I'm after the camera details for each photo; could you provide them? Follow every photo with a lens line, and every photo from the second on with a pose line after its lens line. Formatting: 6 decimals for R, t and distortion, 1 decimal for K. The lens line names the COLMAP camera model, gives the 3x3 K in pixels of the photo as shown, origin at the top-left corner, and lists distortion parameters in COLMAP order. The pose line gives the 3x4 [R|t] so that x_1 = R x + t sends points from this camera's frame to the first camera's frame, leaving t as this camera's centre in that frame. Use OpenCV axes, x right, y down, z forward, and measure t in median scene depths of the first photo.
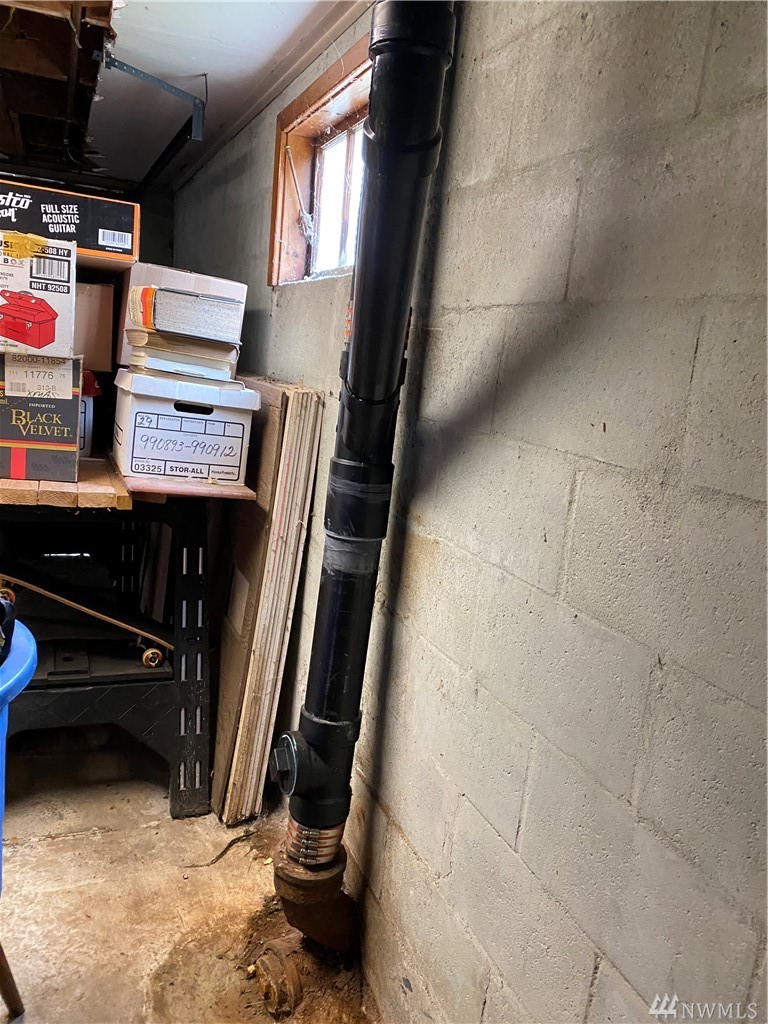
lens RADIAL K [[781.5, 0, 384.0], [0, 781.5, 512.0], [0, 0, 1]] dist [0.004286, -0.004101]
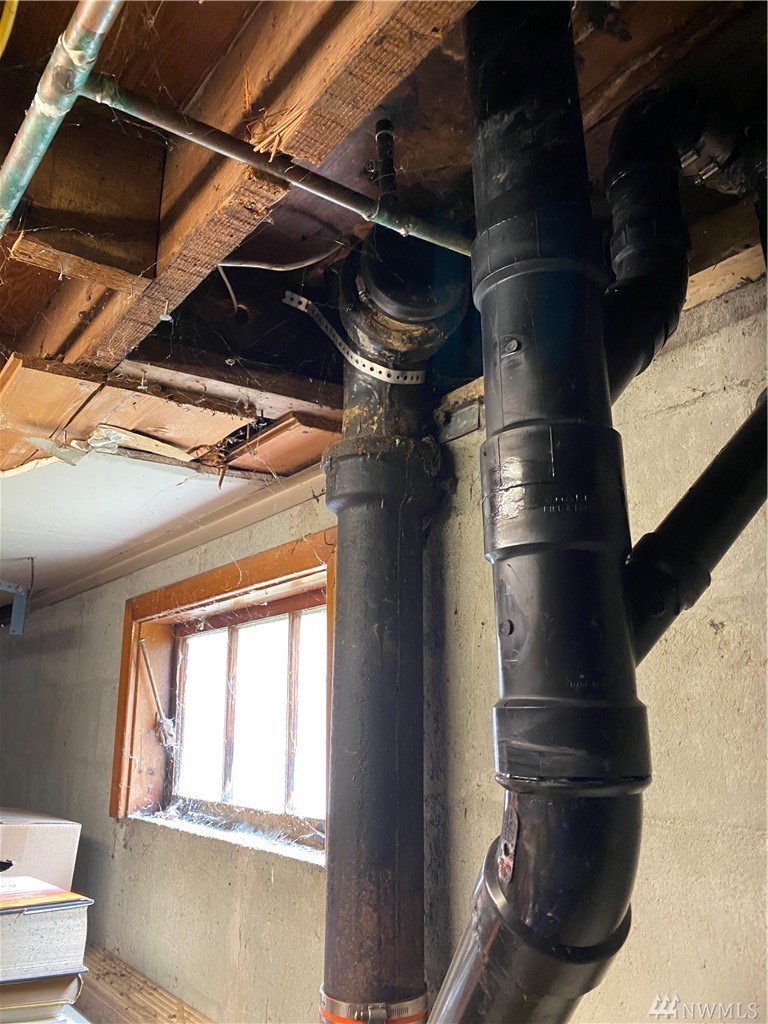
lens RADIAL K [[781.5, 0, 384.0], [0, 781.5, 512.0], [0, 0, 1]] dist [0.004286, -0.004101]
pose [[0.962469, -0.028675, 0.269873, -0.094476], [0.142194, 0.900266, -0.411463, -0.216033], [-0.231158, 0.434394, 0.870556, 0.190161]]
